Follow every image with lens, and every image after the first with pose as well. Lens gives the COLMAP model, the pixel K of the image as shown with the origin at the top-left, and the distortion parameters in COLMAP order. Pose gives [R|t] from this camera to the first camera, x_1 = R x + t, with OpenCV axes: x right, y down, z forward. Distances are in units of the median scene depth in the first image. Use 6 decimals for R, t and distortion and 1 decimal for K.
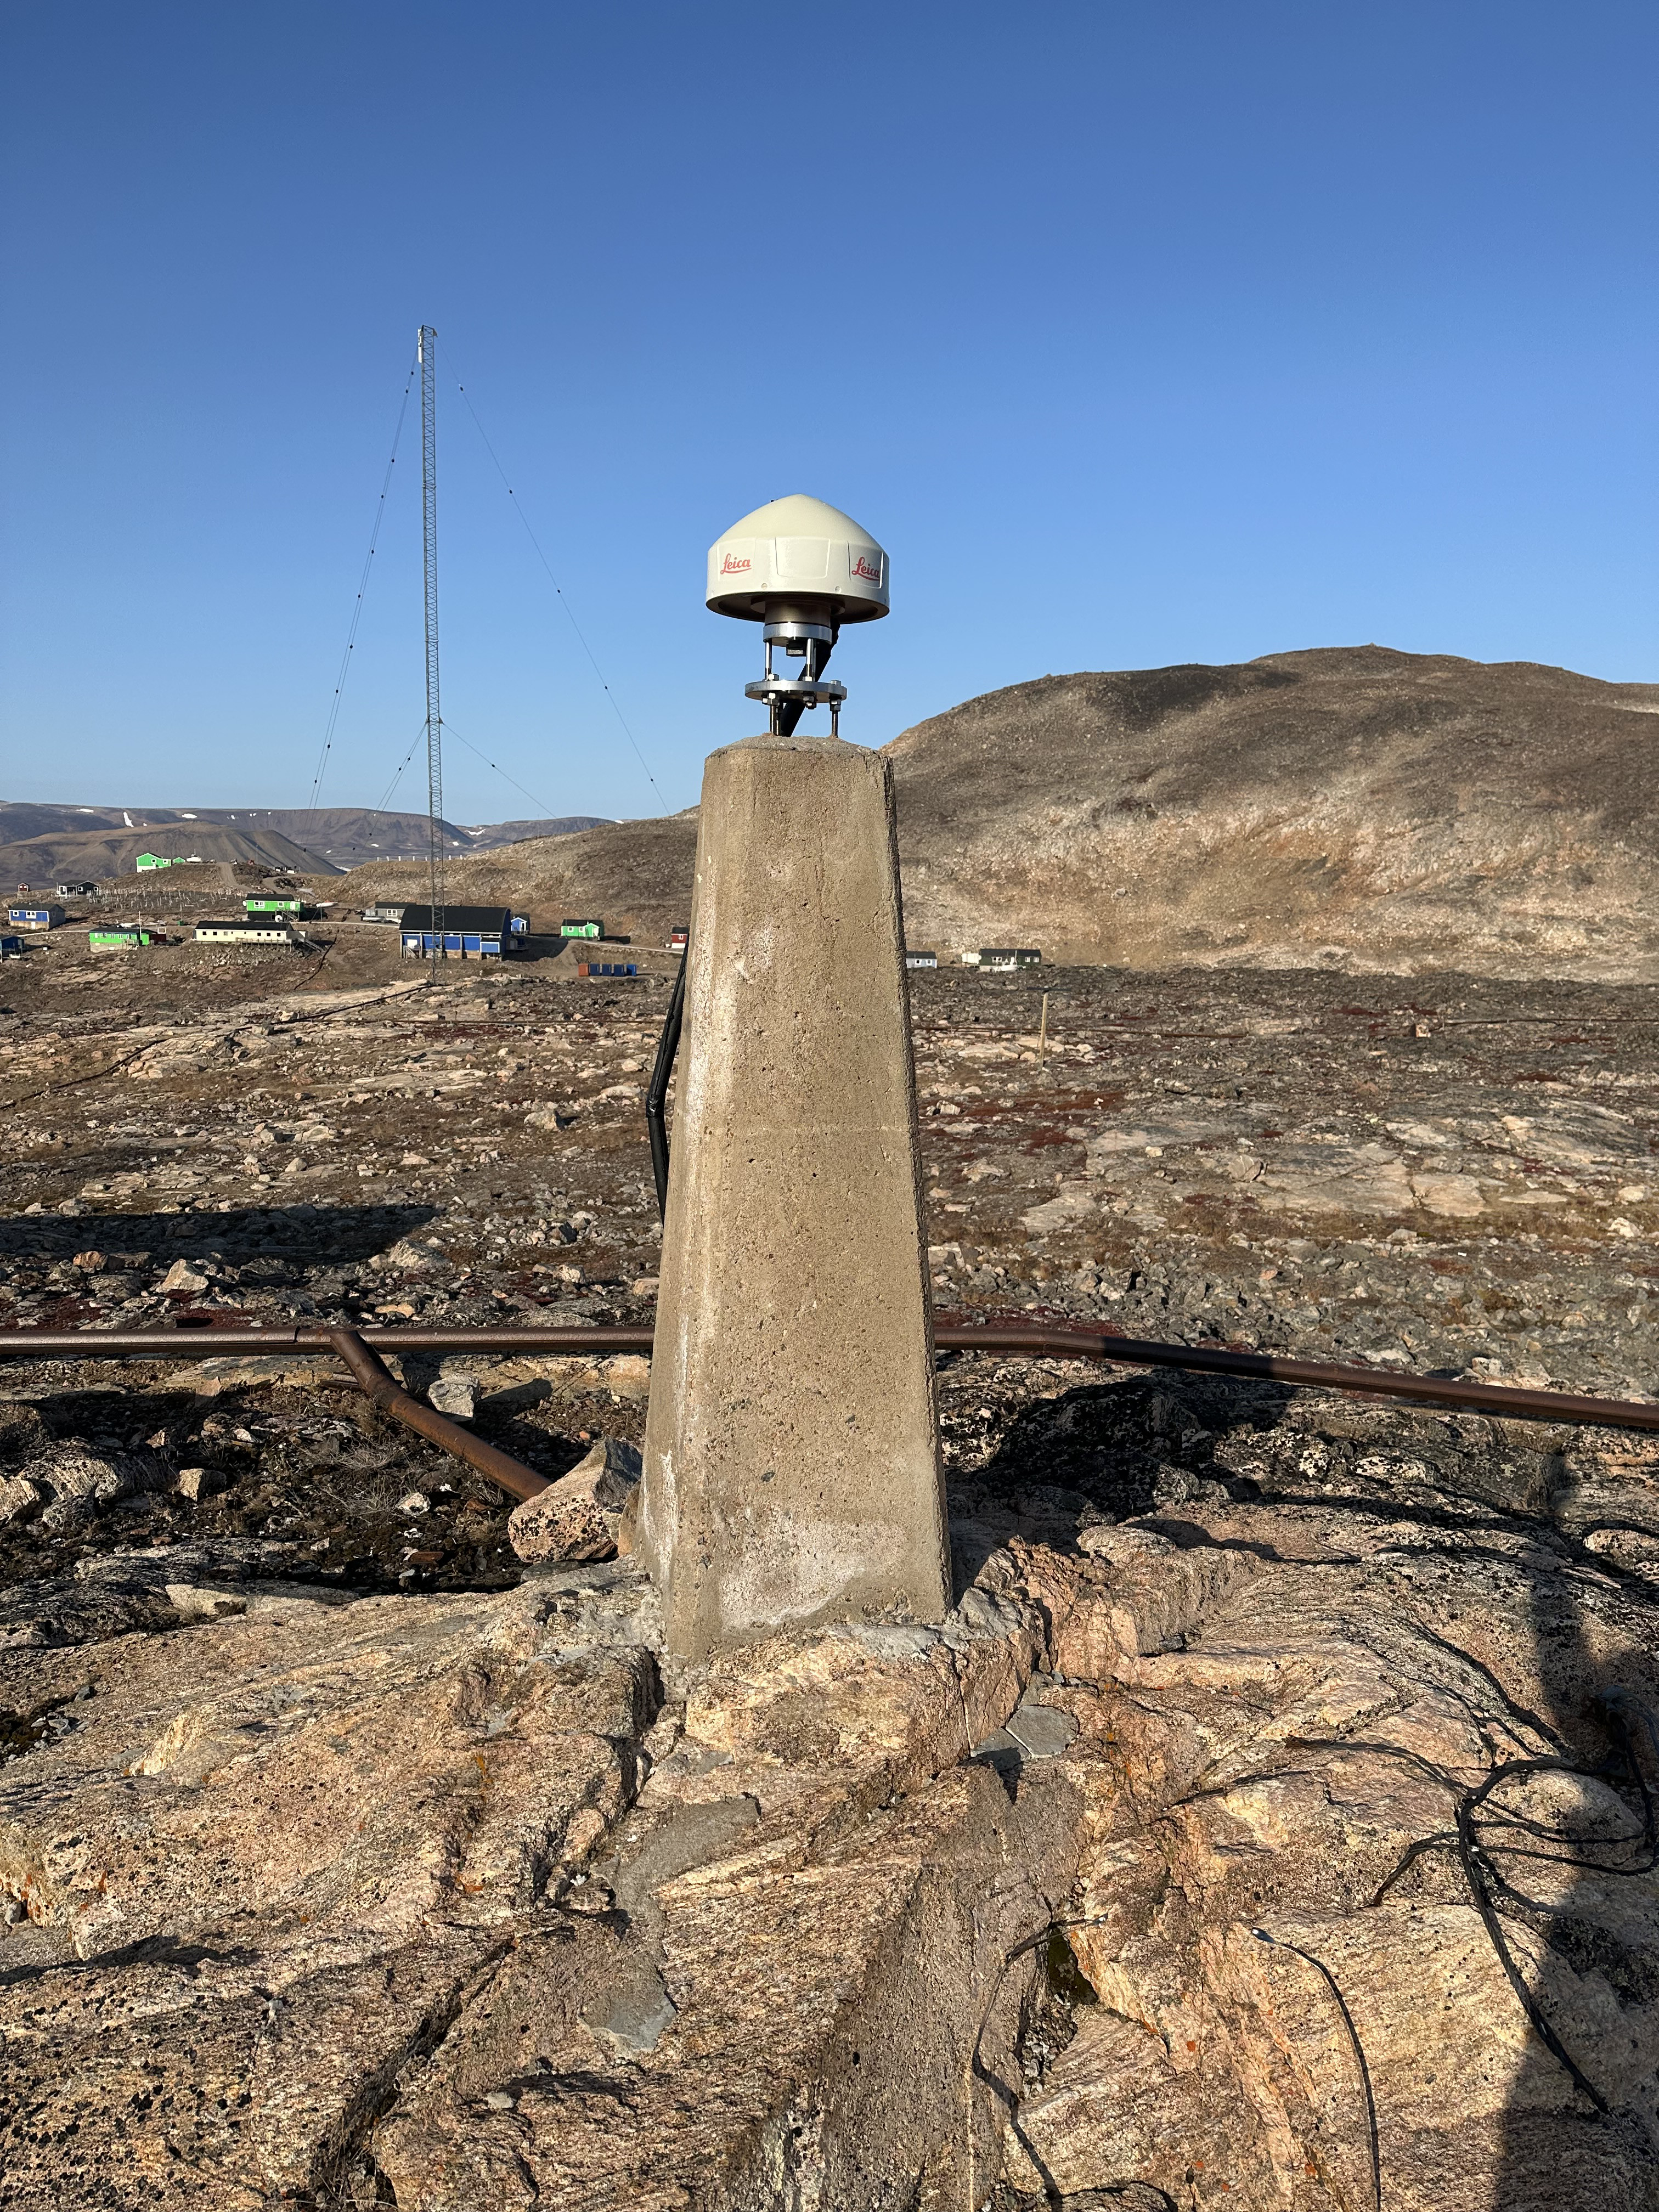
lens RADIAL K [[1540.4, 0, 831.8], [0, 1540.4, 1124.8], [0, 0, 1]] dist [0.064912, -0.069454]
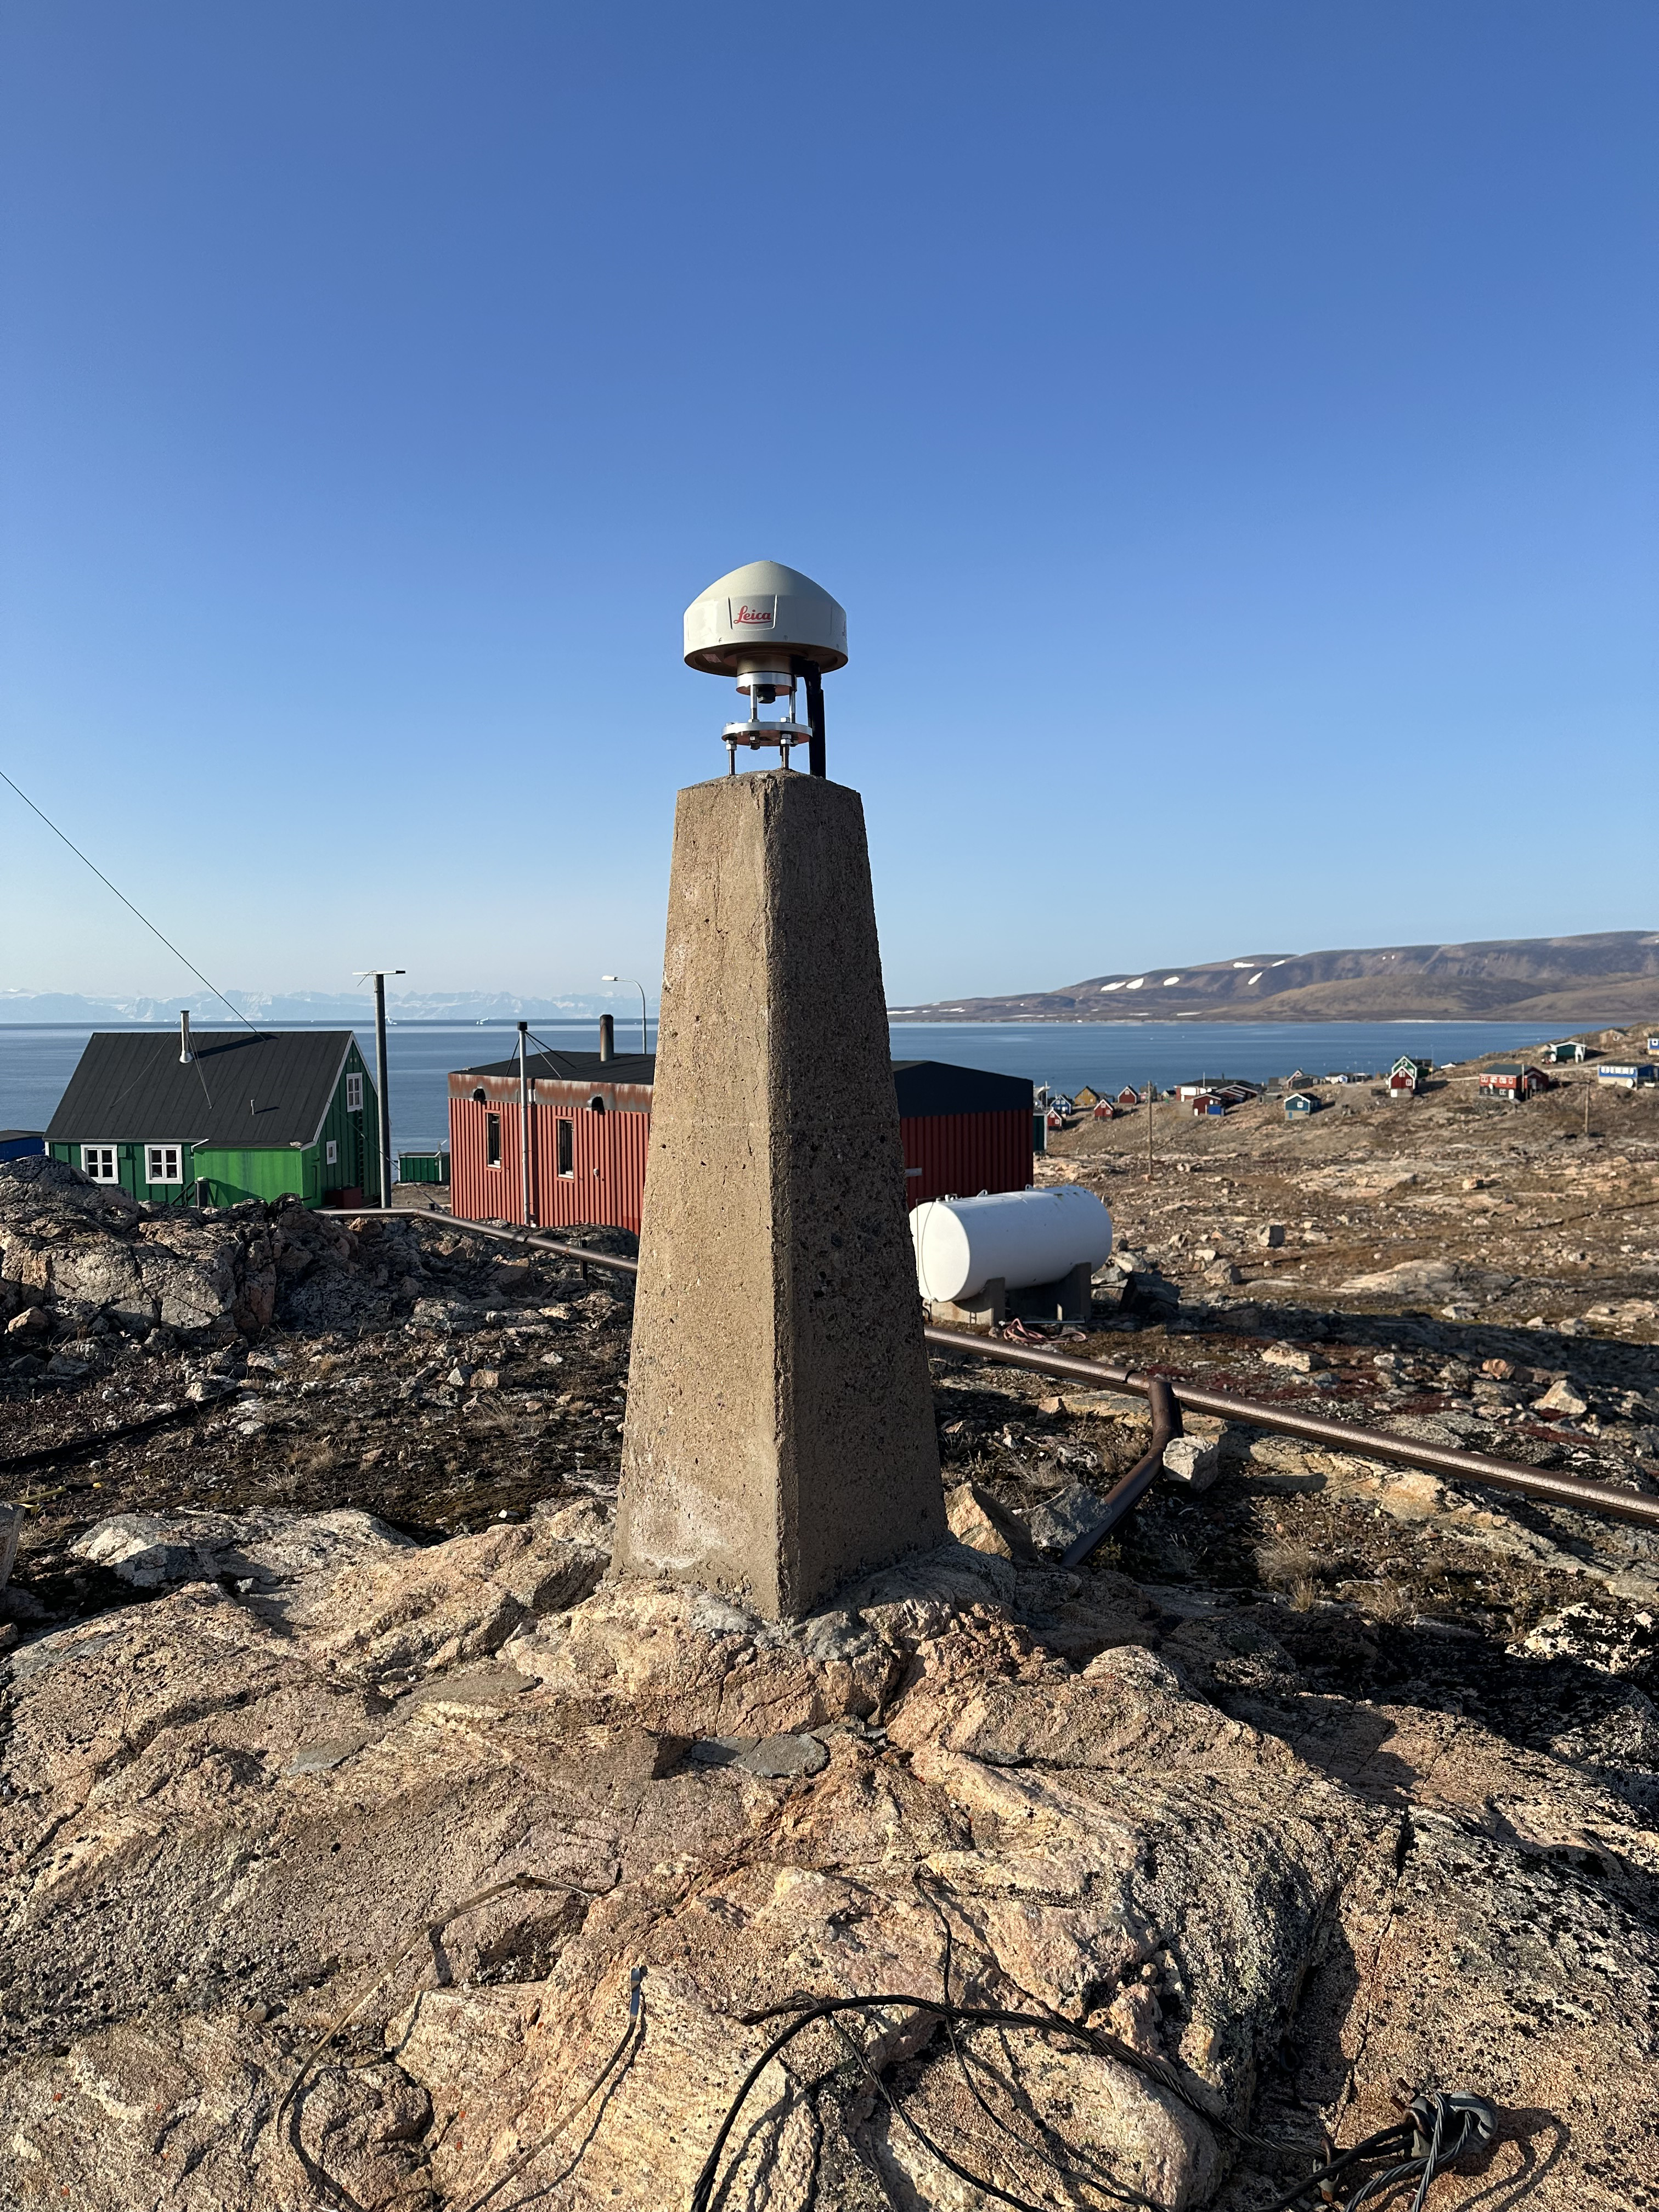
lens RADIAL K [[1540.4, 0, 814.6], [0, 1540.4, 1116.1], [0, 0, 1]] dist [0.064912, -0.069454]
pose [[0.557880, 0.033714, -0.829237, 0.498345], [-0.106248, 0.993854, -0.031073, 0.013073], [0.823093, 0.105440, 0.558033, 0.234910]]
